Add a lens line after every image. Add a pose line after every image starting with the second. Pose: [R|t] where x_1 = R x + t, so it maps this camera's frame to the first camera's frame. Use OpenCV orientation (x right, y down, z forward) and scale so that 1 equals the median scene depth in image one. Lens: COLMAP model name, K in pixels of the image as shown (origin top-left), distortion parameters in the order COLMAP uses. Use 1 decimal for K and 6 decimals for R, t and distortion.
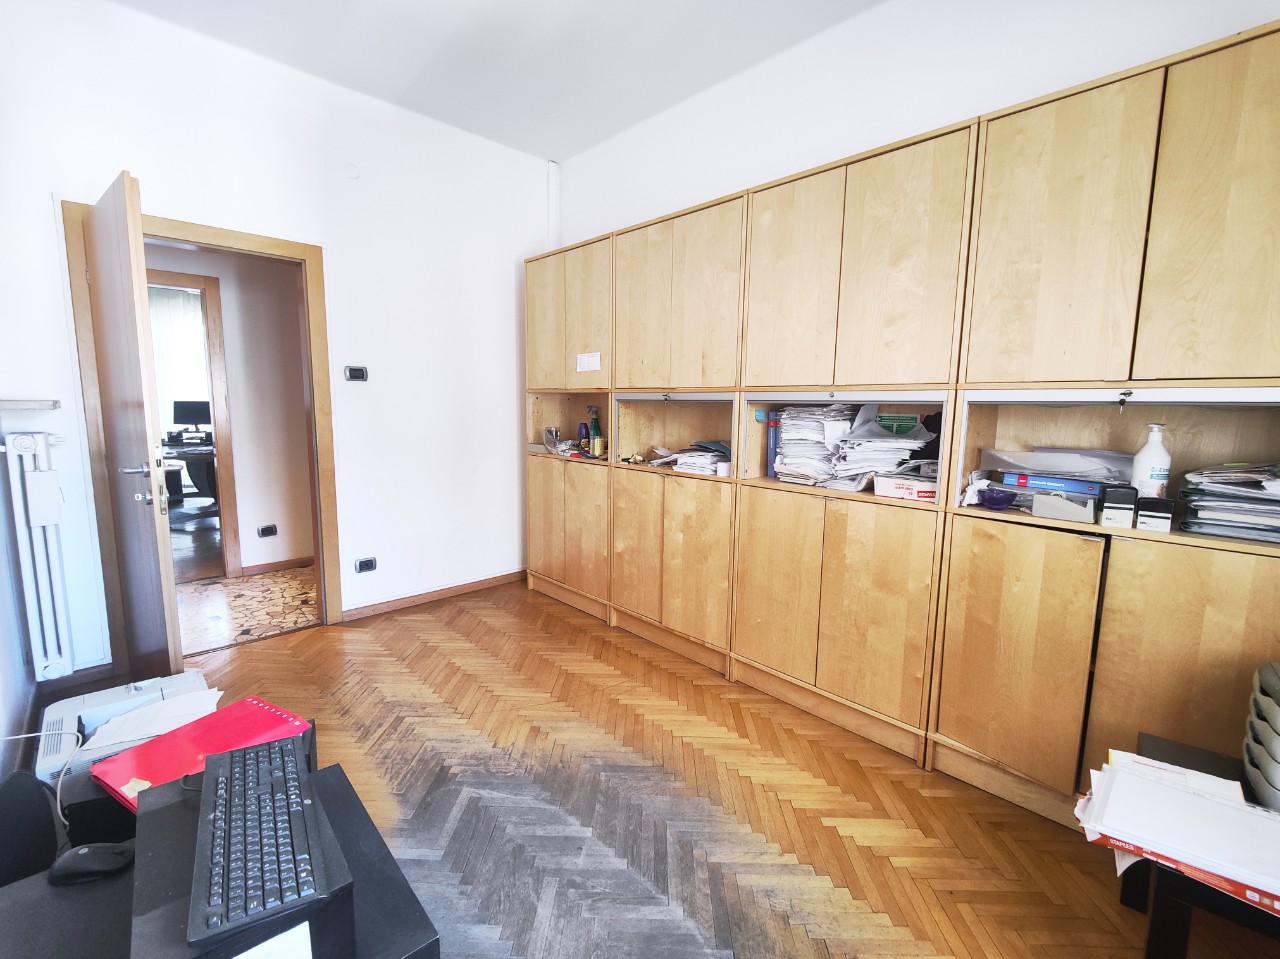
lens RADIAL K [[570.8, 0, 646.7], [0, 570.8, 477.7], [0, 0, 1]] dist [0.001771, 0.000035]
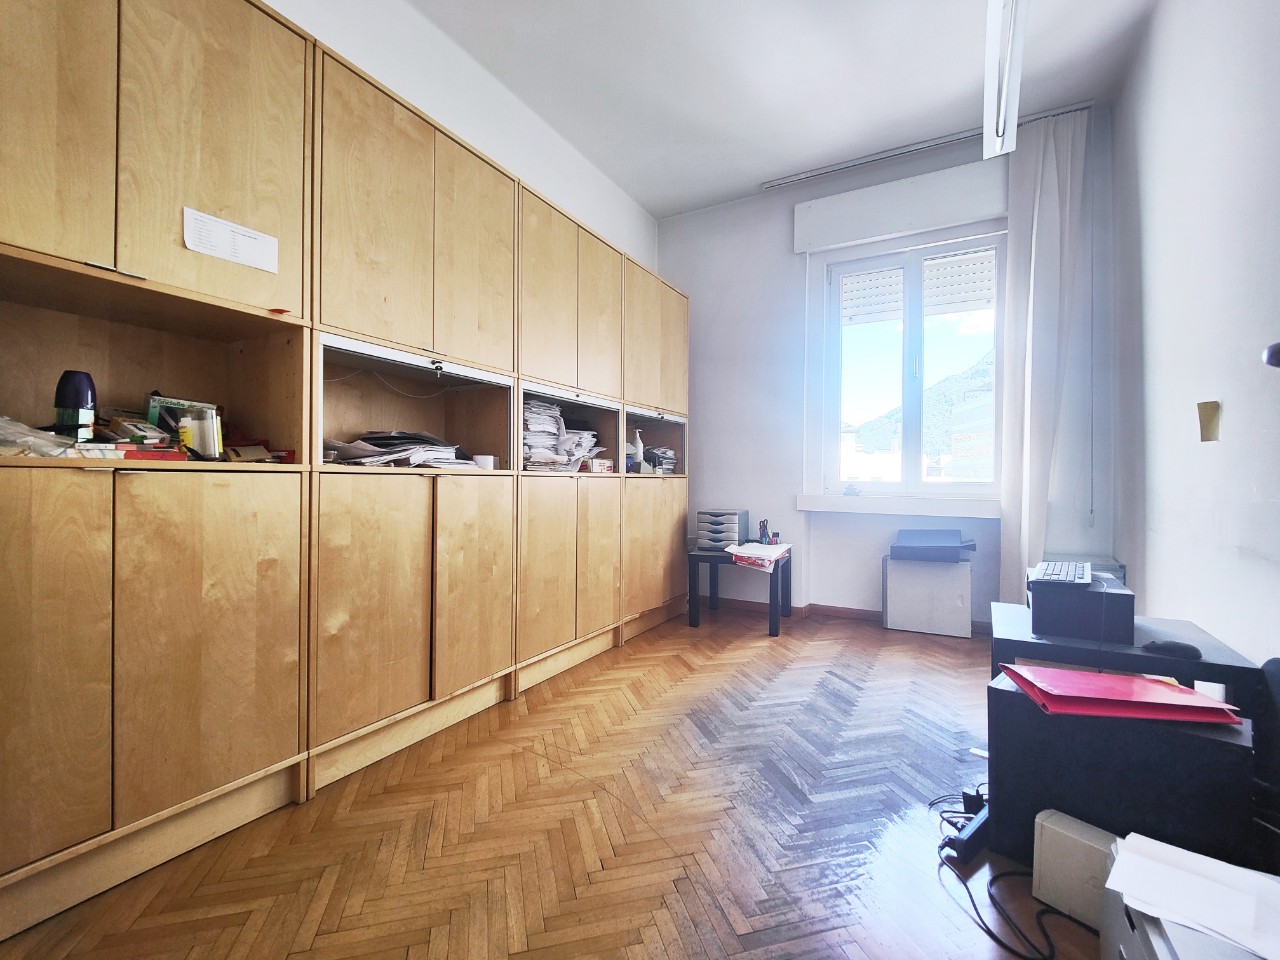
lens RADIAL K [[570.8, 0, 647.9], [0, 570.8, 479.9], [0, 0, 1]] dist [0.001771, 0.000035]
pose [[-0.306450, -0.008110, 0.951852, -0.913452], [0.118746, 0.991827, 0.046681, -0.000854], [-0.944451, 0.127334, -0.302982, 1.243207]]
